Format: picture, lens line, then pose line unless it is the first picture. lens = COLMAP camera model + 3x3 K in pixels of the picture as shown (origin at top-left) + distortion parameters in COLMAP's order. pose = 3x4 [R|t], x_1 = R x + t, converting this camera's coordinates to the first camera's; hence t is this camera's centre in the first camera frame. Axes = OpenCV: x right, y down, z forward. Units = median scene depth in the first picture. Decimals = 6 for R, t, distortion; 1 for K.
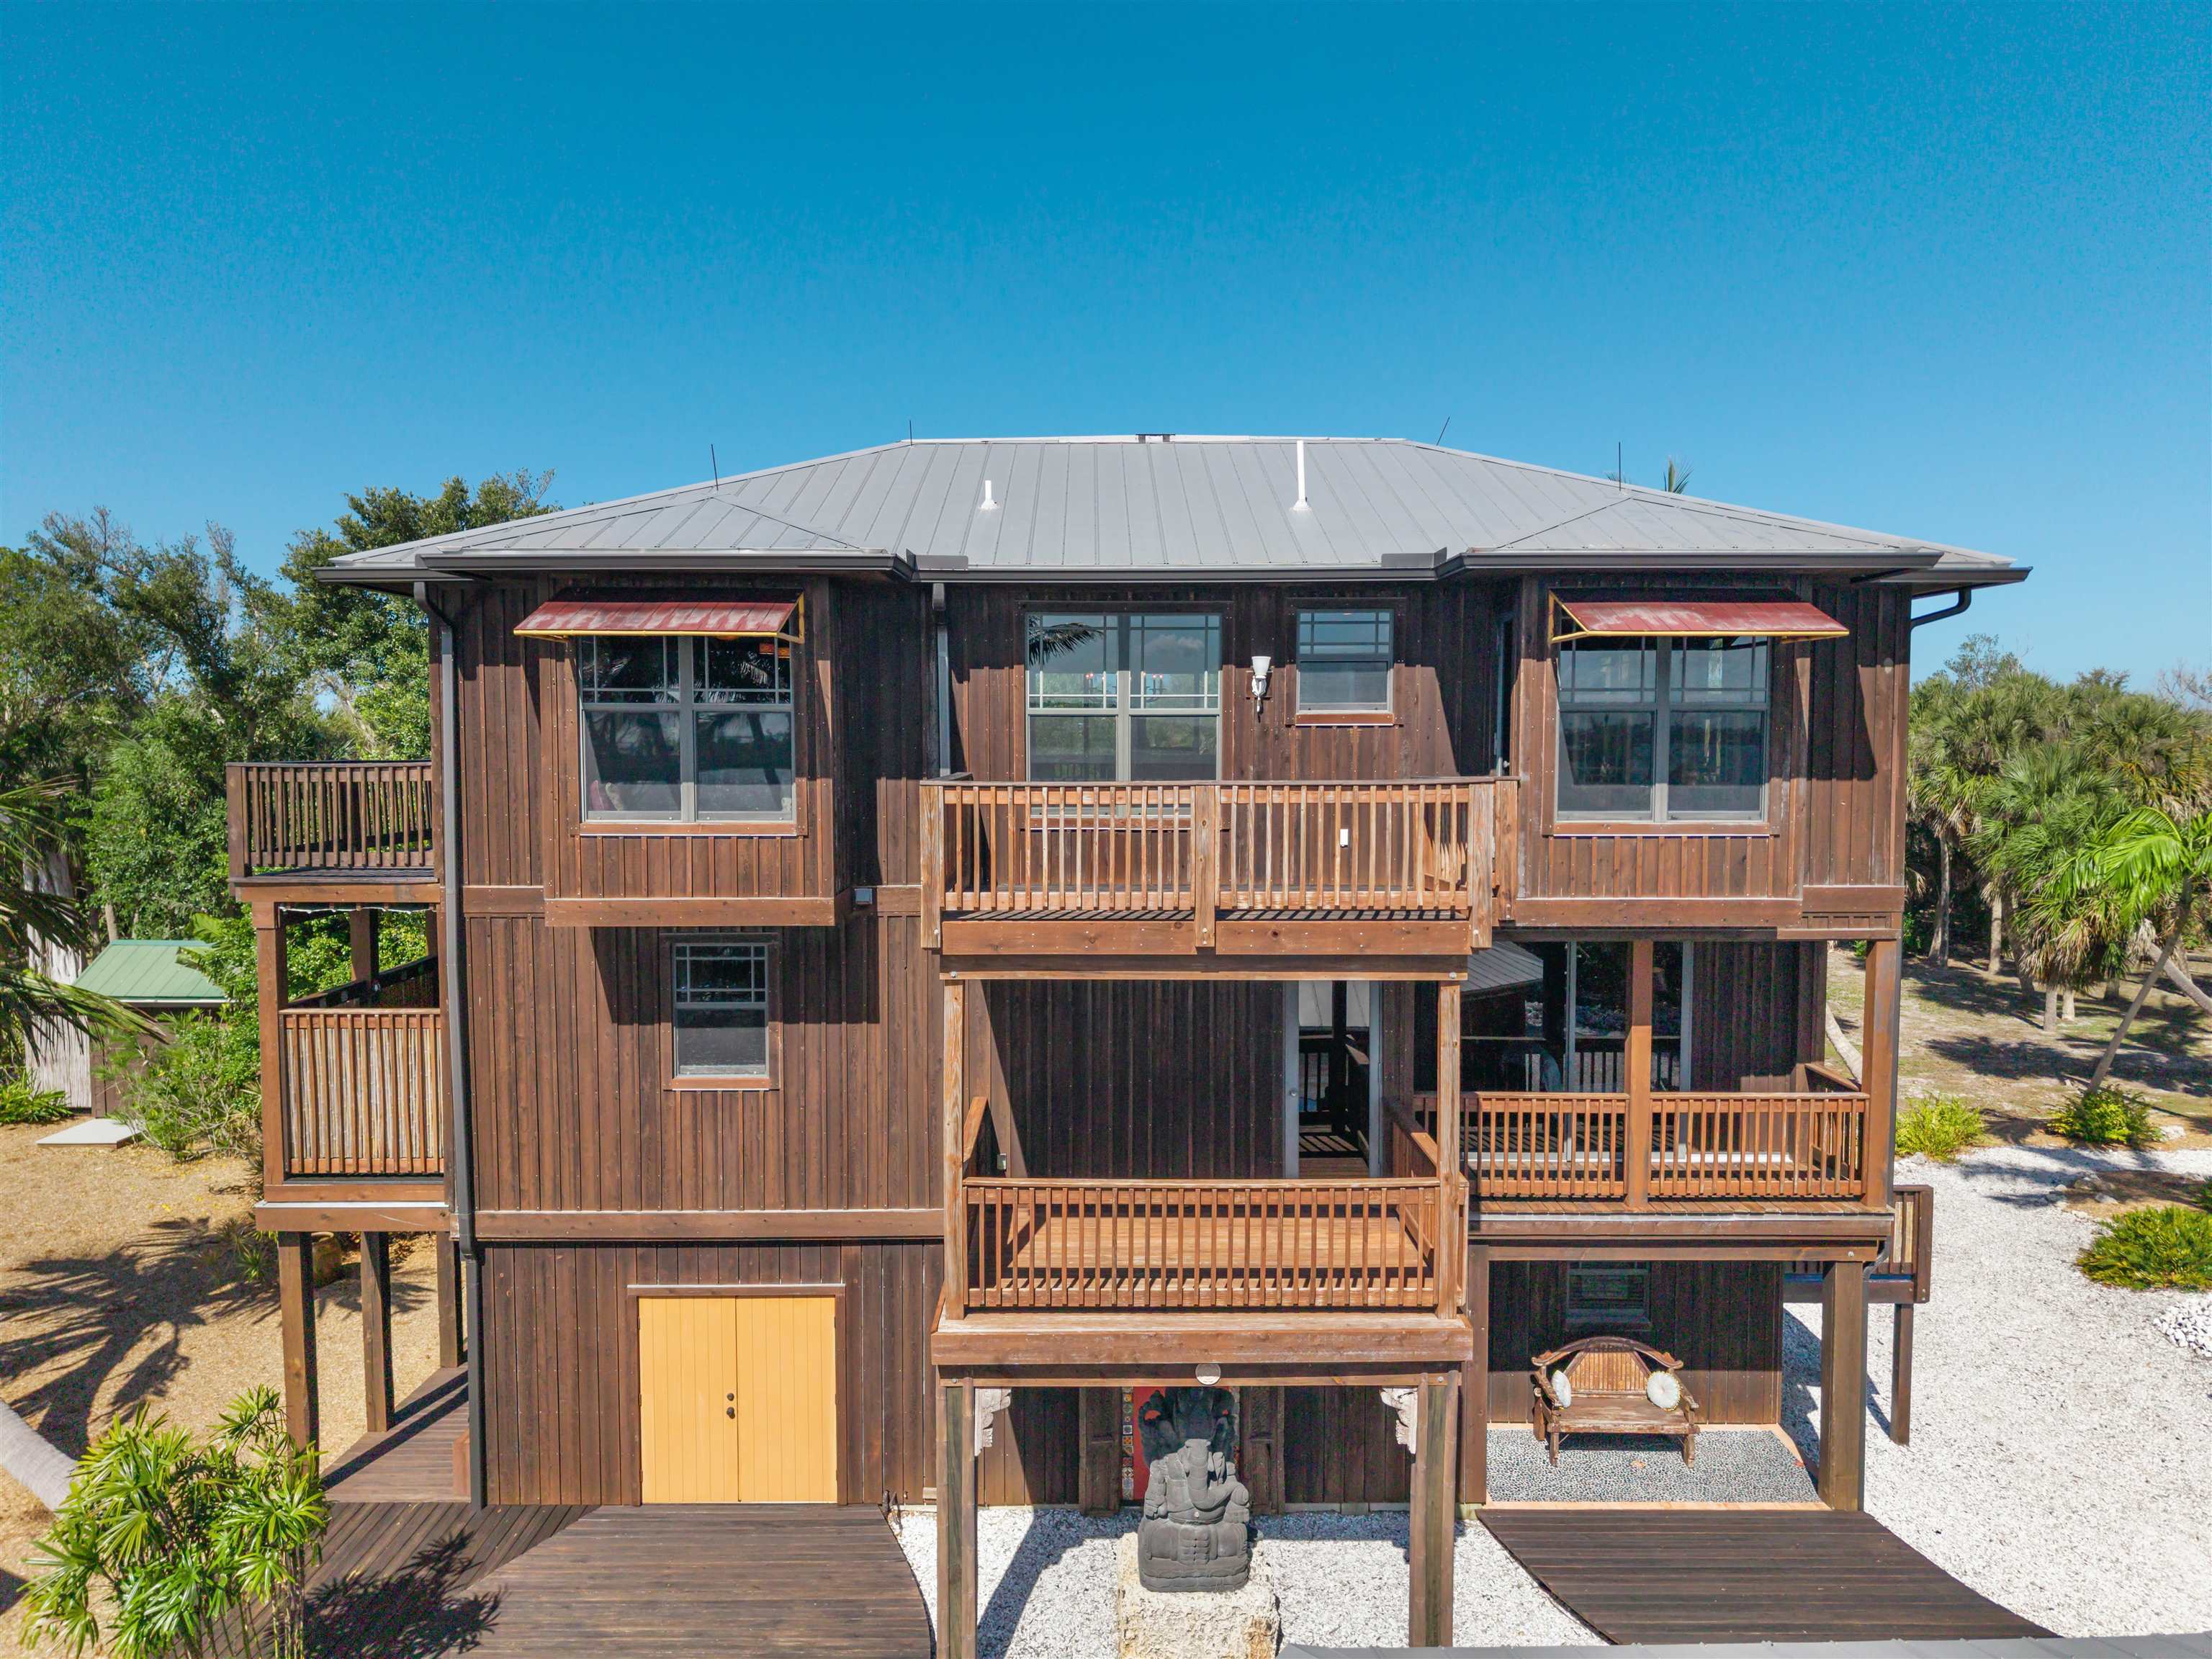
lens RADIAL K [[1473.5, 0, 1100.8], [0, 1473.5, 836.9], [0, 0, 1]] dist [0.096502, -0.150315]
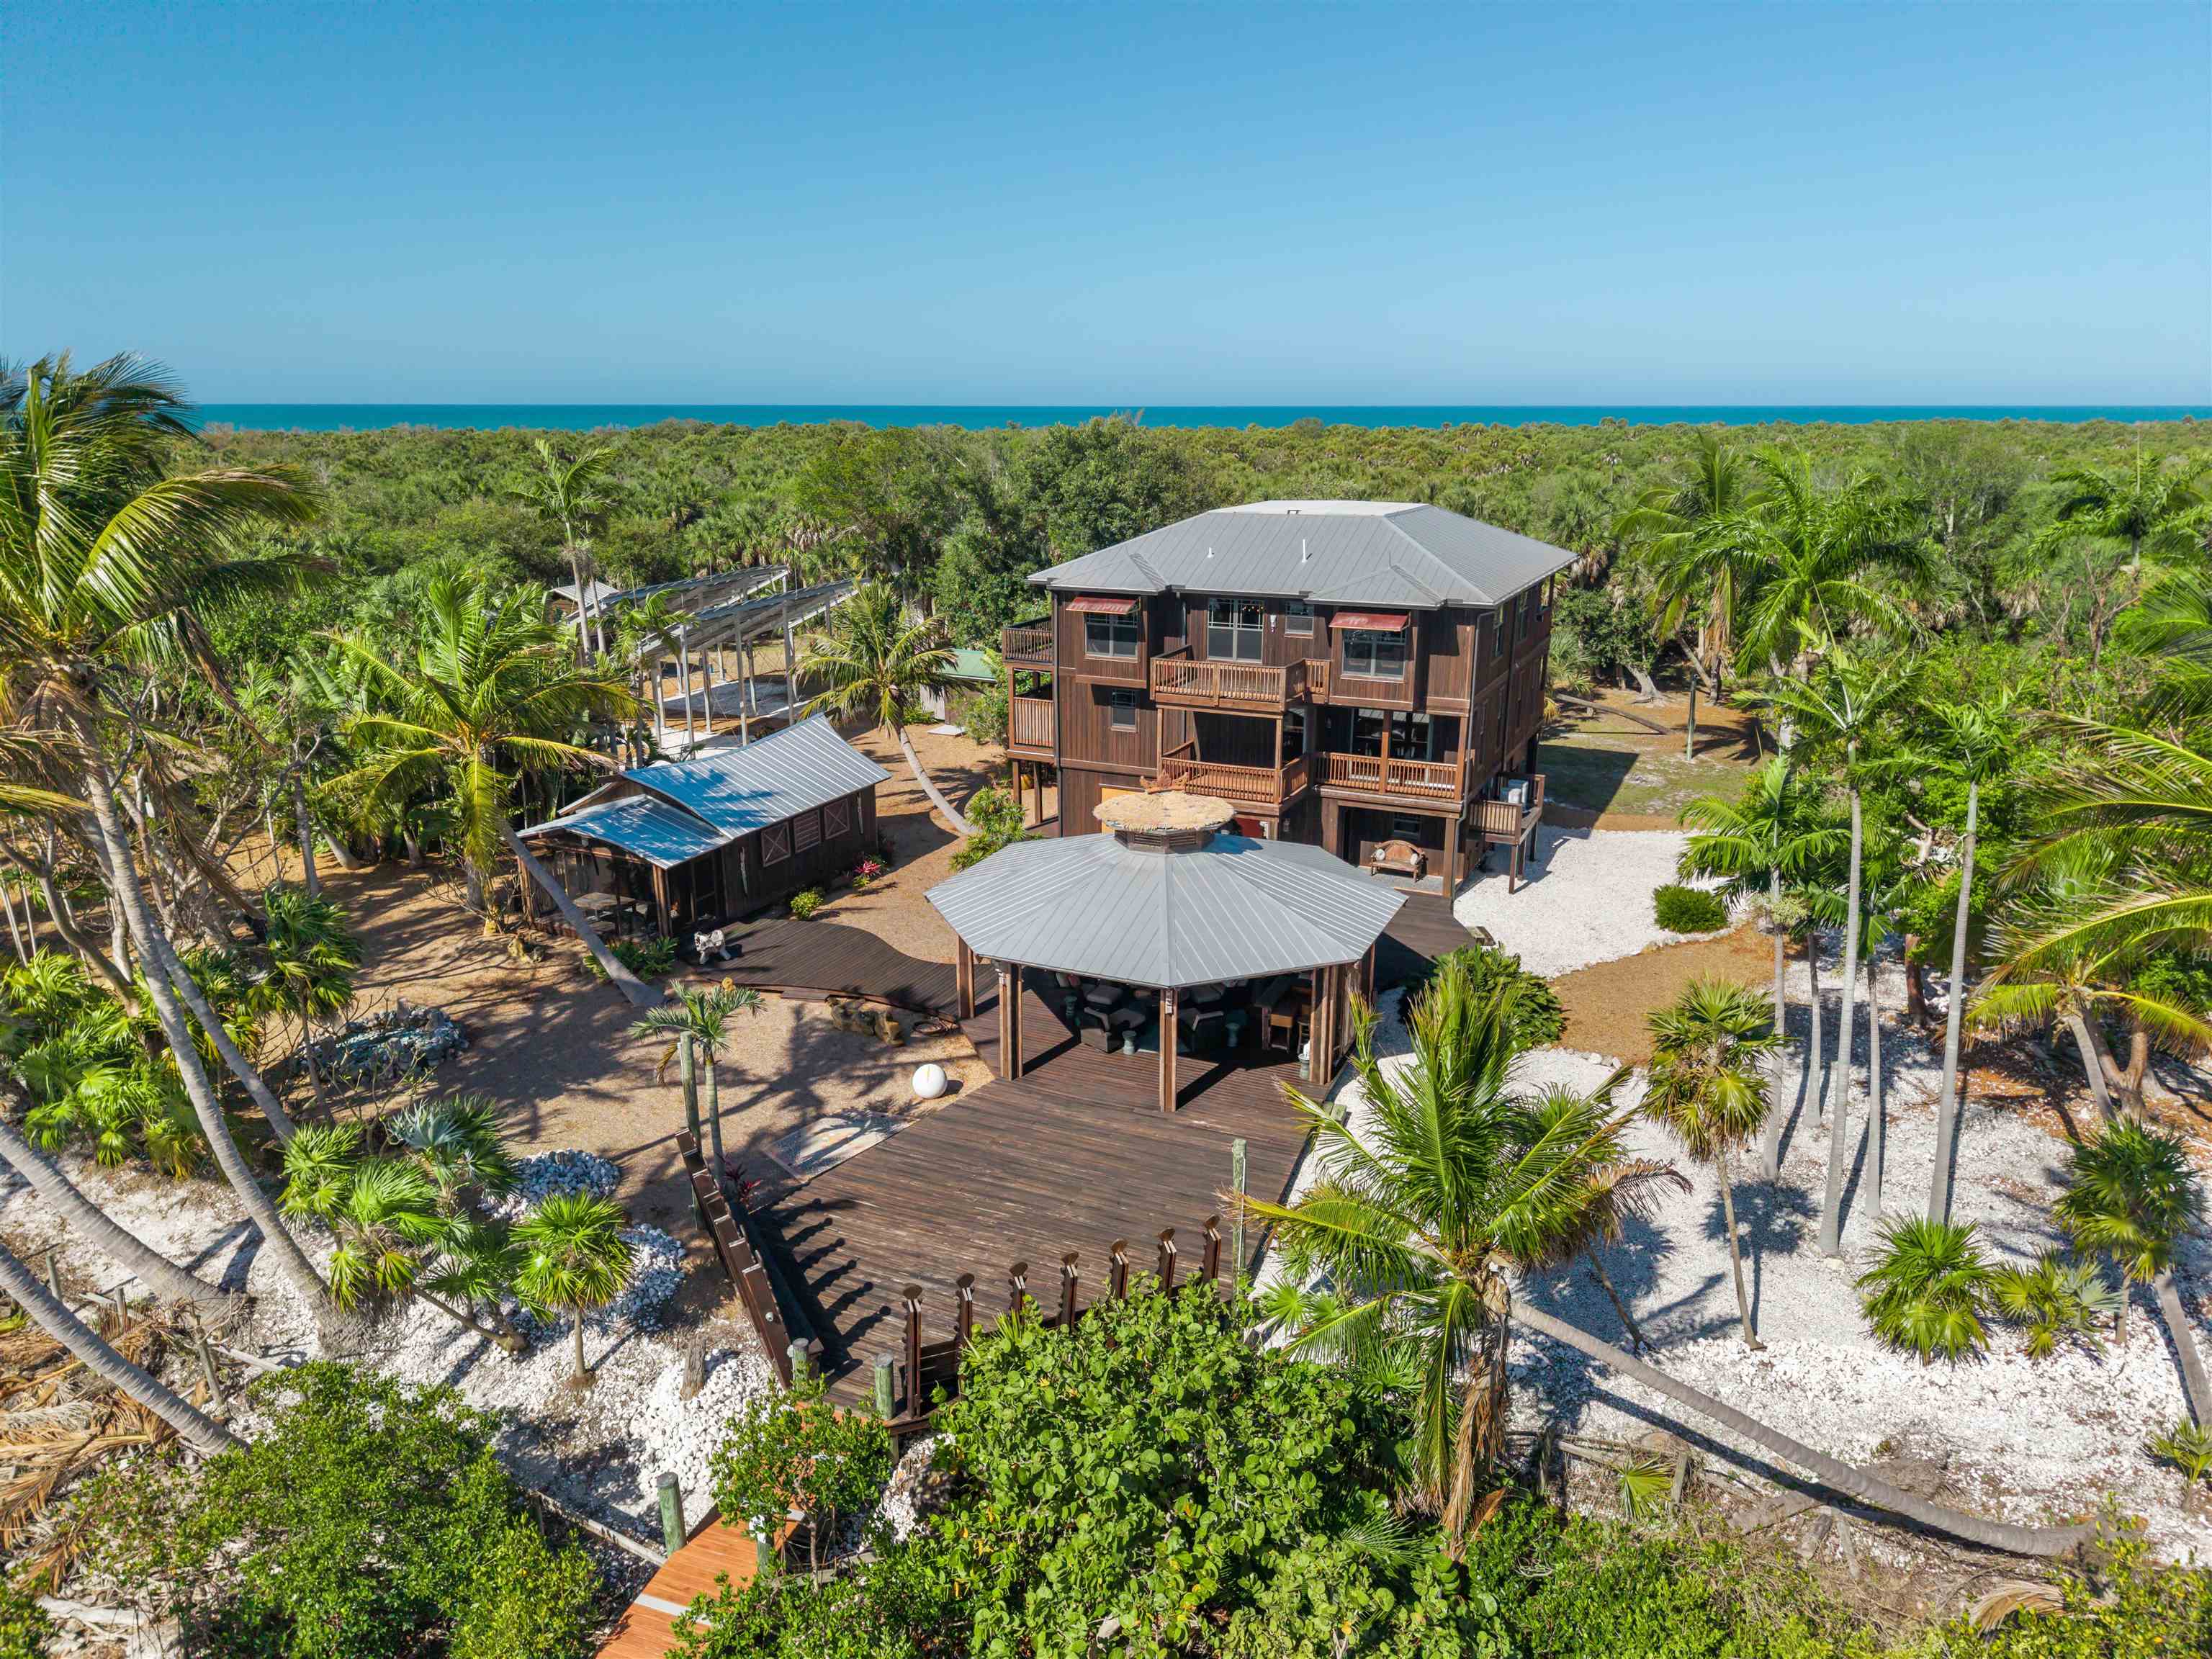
lens RADIAL K [[1473.5, 0, 1100.8], [0, 1473.5, 836.9], [0, 0, 1]] dist [0.096502, -0.150315]
pose [[0.900716, 0.121564, -0.417053, 1.209061], [-0.027923, 0.974264, 0.223676, -0.371521], [0.433511, -0.189823, 0.880929, -2.189155]]
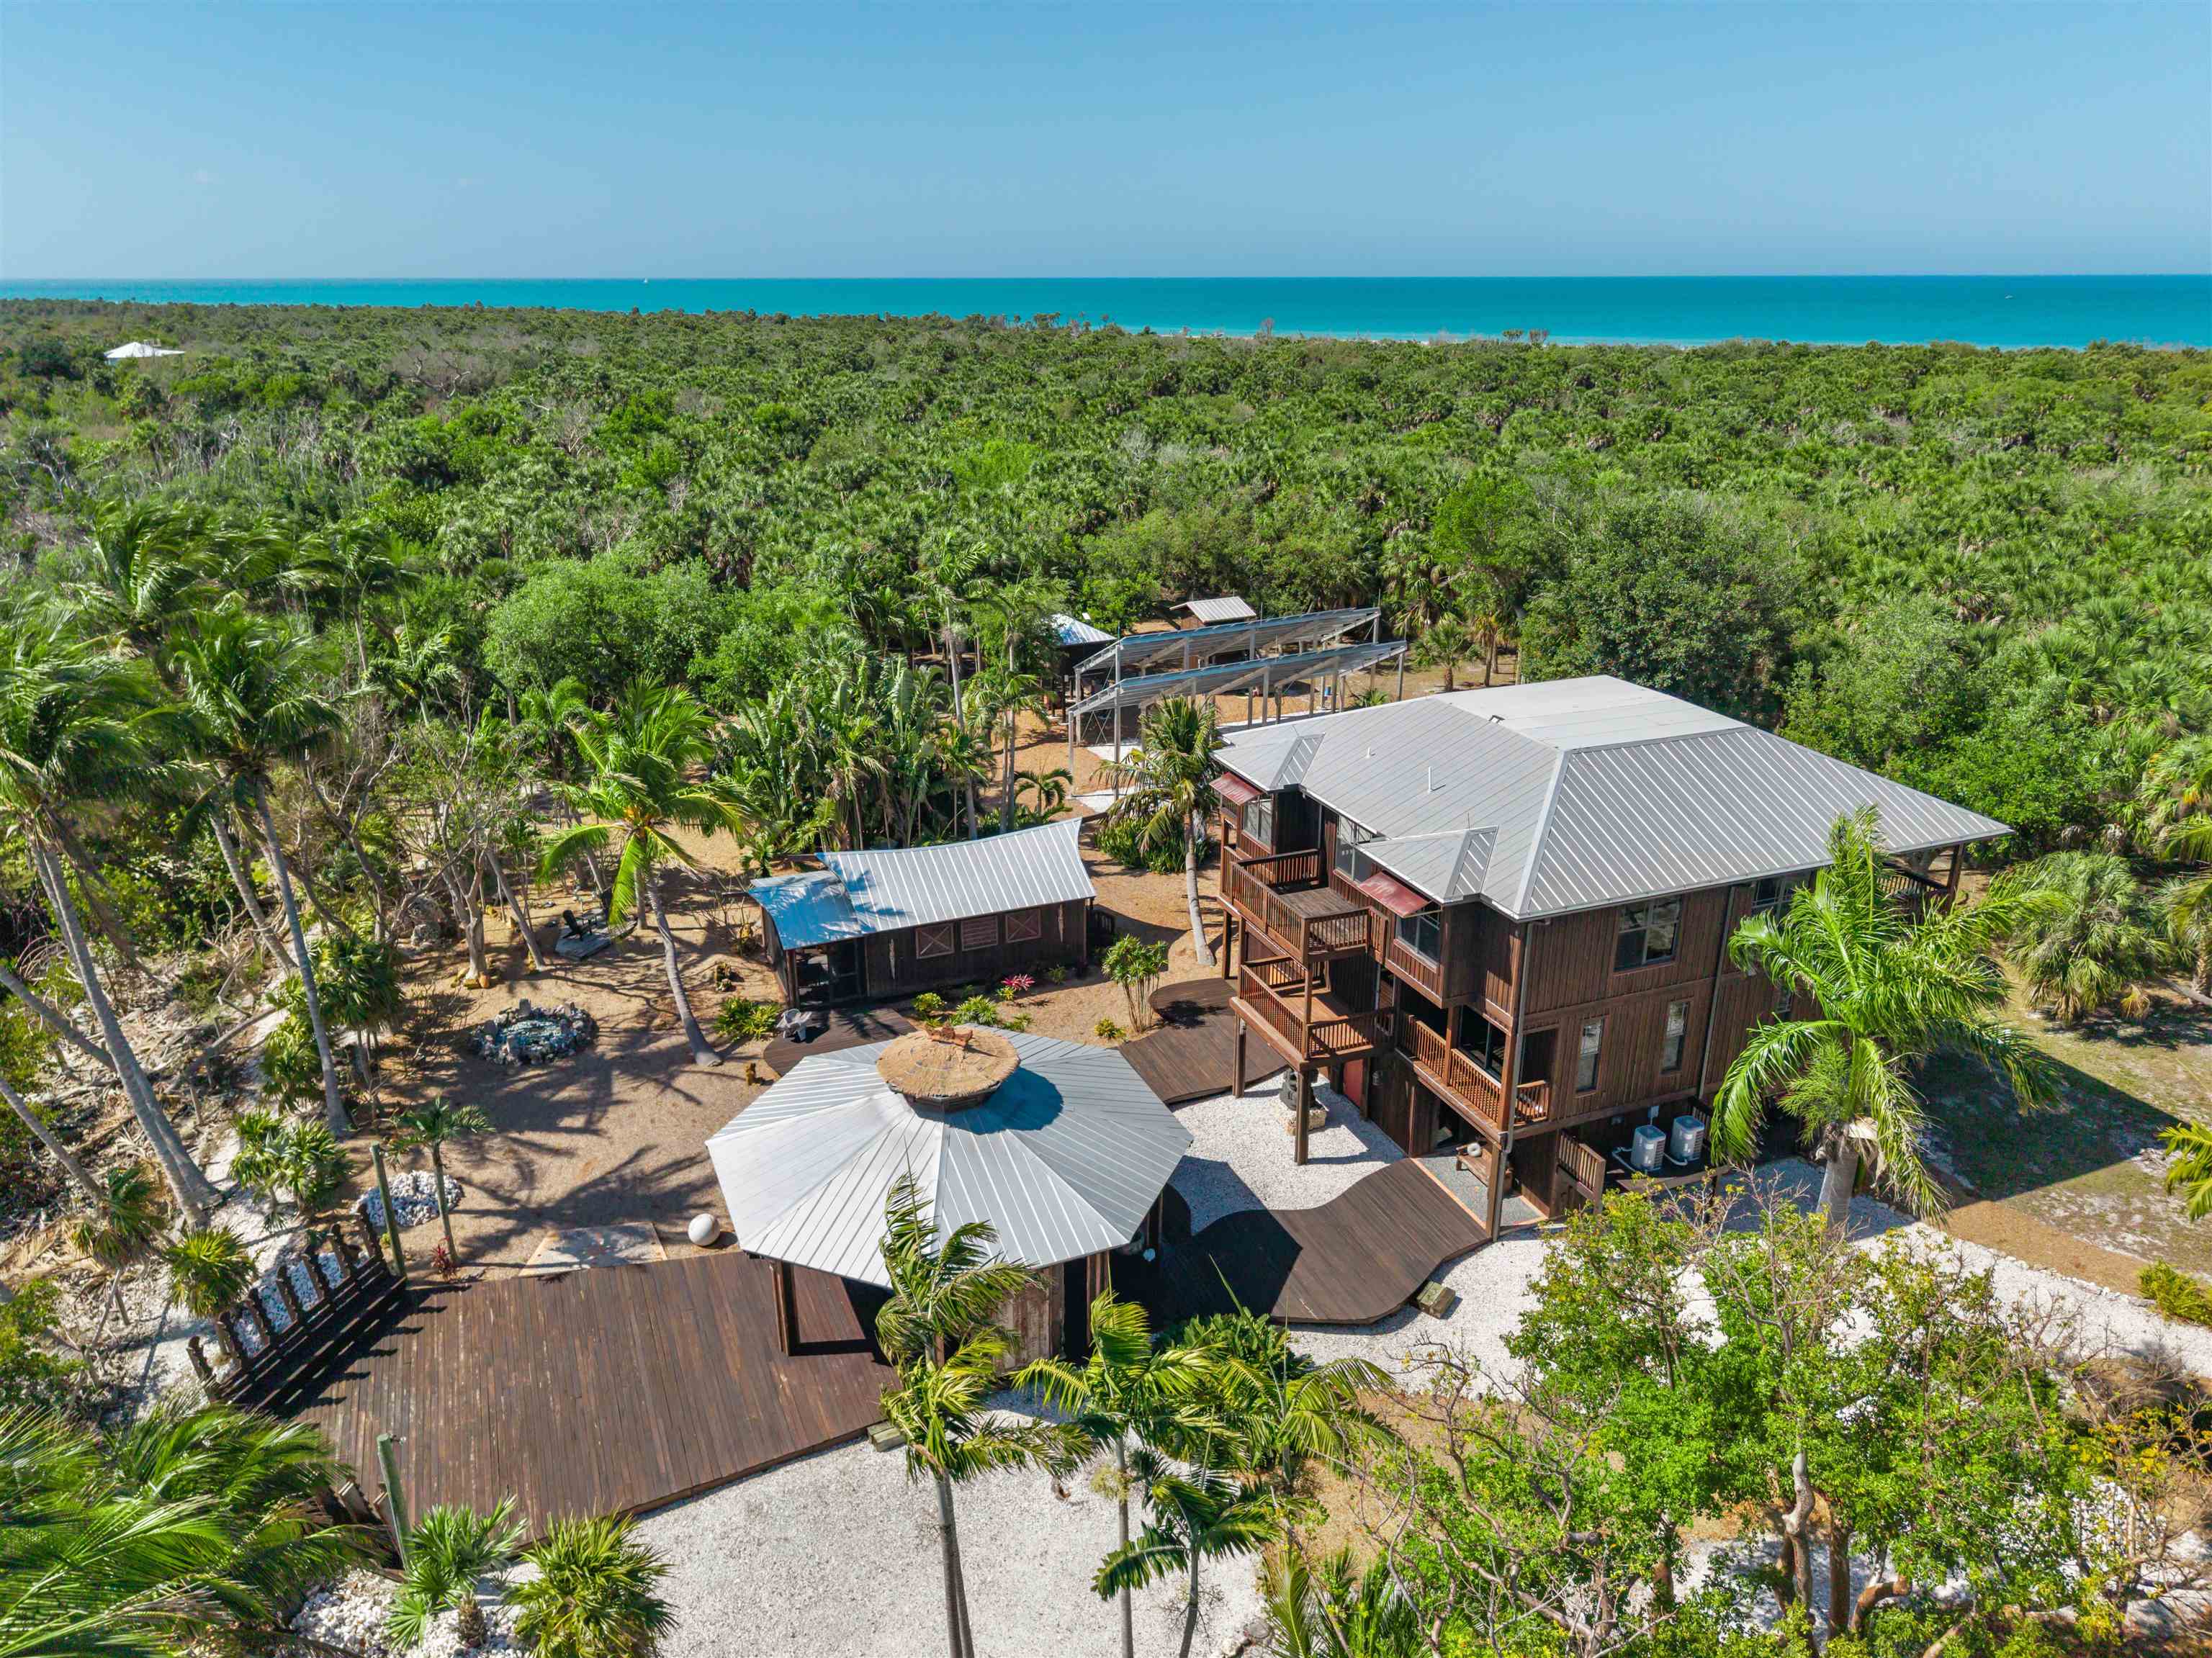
lens RADIAL K [[1497.0, 0, 1106.0], [0, 1497.0, 829.0], [0, 0, 1]] dist [0.058001, -0.085425]
pose [[0.362398, 0.322048, -0.874616, 2.458050], [-0.055786, 0.944218, 0.324561, -1.070810], [0.930352, -0.068829, 0.360149, -0.529158]]
